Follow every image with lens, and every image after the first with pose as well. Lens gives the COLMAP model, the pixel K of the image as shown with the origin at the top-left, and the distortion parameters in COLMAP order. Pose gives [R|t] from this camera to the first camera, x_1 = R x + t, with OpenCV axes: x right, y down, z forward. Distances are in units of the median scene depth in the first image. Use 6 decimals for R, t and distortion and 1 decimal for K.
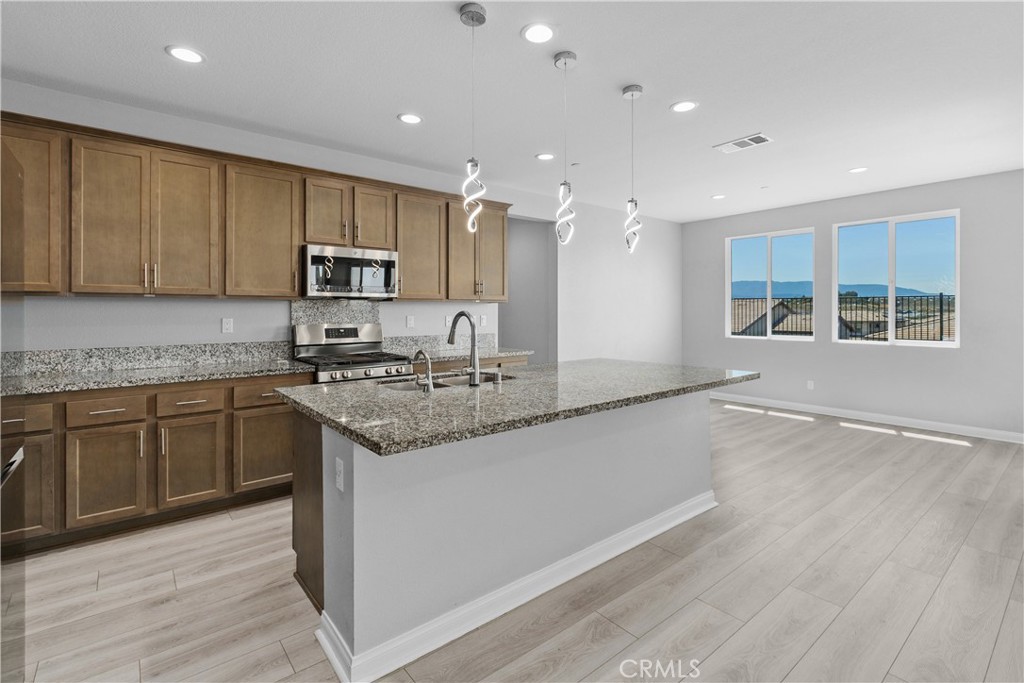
lens RADIAL K [[470.0, 0, 510.4], [0, 470.0, 313.0], [0, 0, 1]] dist [0.000290, -0.001565]
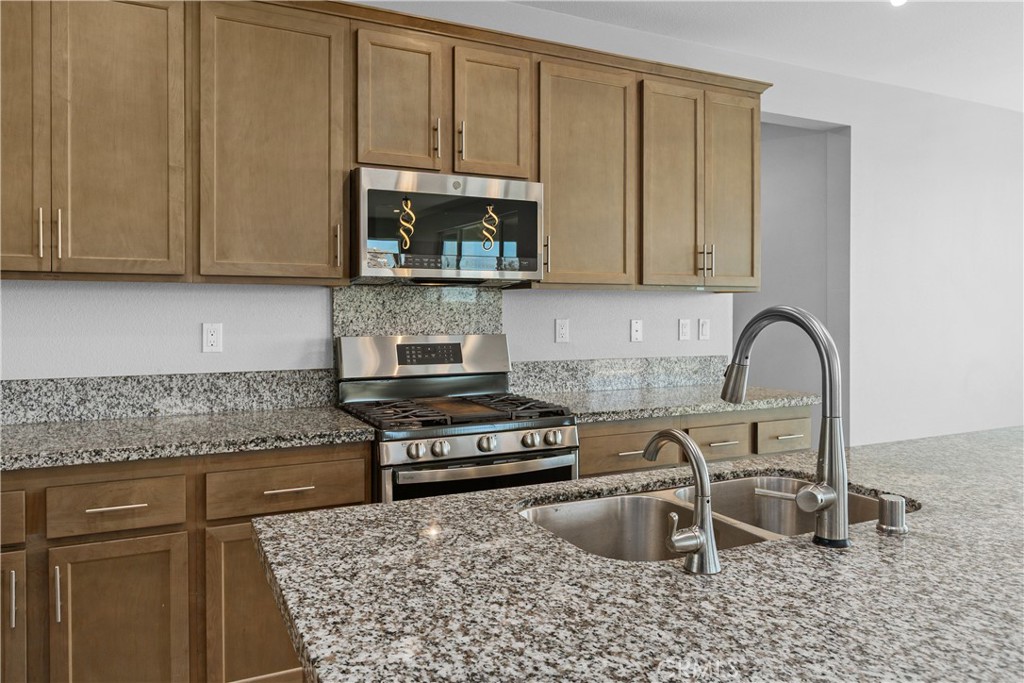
lens RADIAL K [[721.0, 0, 512.0], [0, 721.0, 336.6], [0, 0, 1]] dist [-0.004015, -0.002253]
pose [[0.973625, 0.008708, -0.227989, -0.117207], [-0.001962, 0.999554, 0.029797, 0.002137], [0.228146, -0.028564, 0.973208, 0.324730]]
